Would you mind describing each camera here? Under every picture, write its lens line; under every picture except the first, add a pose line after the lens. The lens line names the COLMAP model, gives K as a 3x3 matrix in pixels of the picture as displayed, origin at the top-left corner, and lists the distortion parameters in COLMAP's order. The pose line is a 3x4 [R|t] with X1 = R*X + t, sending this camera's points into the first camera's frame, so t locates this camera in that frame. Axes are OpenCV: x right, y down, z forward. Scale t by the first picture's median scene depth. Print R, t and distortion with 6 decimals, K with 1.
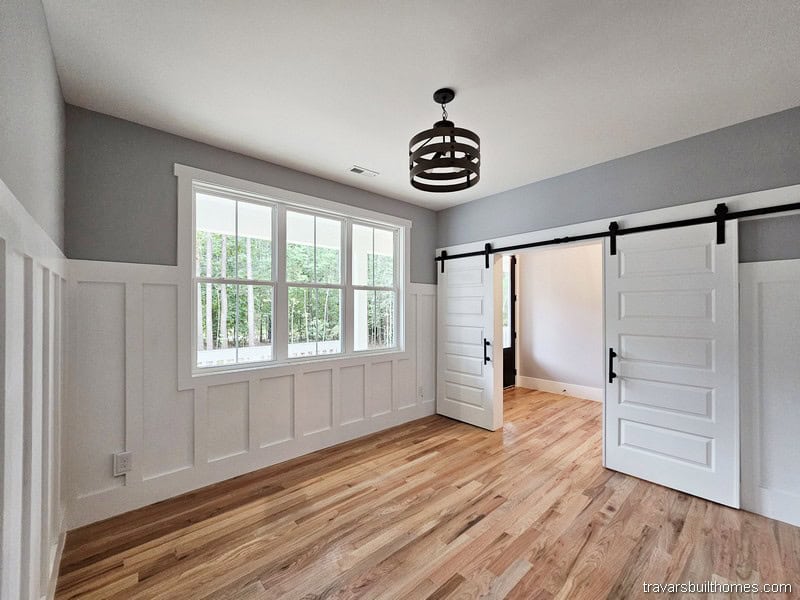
lens RADIAL K [[328.3, 0, 400.2], [0, 328.3, 306.5], [0, 0, 1]] dist [0.001546, 0.000561]
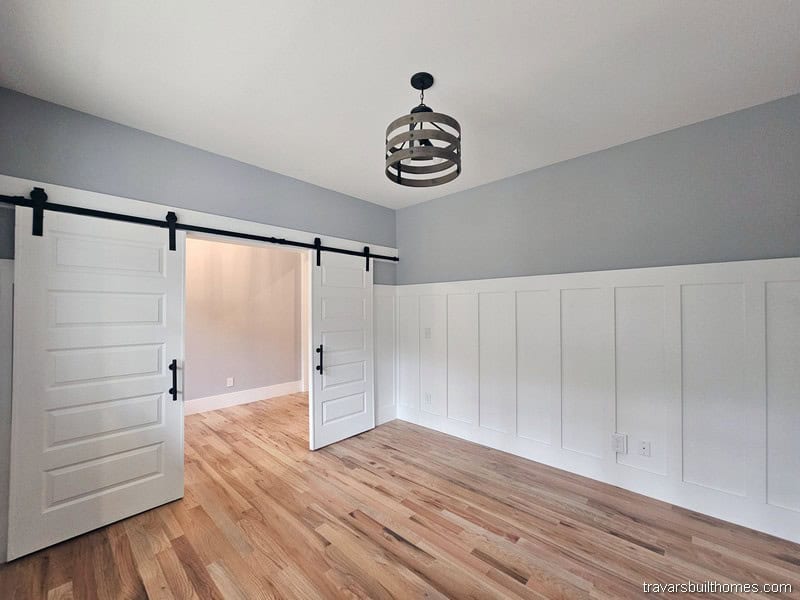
lens RADIAL K [[328.3, 0, 400.2], [0, 328.3, 306.5], [0, 0, 1]] dist [0.001546, 0.000561]
pose [[-0.088572, 0.005254, 0.996056, -0.621178], [-0.001076, 0.999985, -0.005370, -0.005431], [-0.996069, -0.001547, -0.088565, 0.915050]]
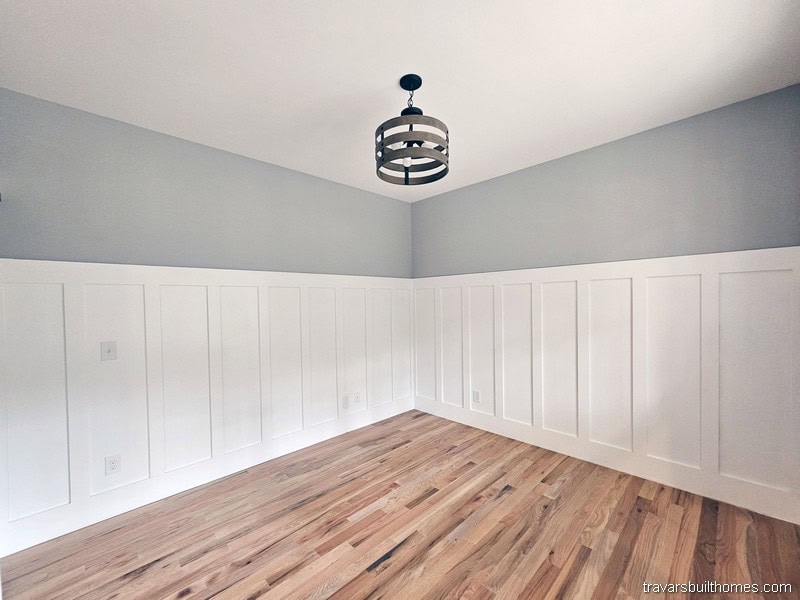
lens RADIAL K [[328.3, 0, 400.2], [0, 328.3, 306.5], [0, 0, 1]] dist [0.001546, 0.000561]
pose [[-0.998749, 0.020355, -0.045666, 0.176089], [0.019800, 0.999725, 0.012555, -0.002721], [0.045909, 0.011635, -0.998878, 1.565690]]
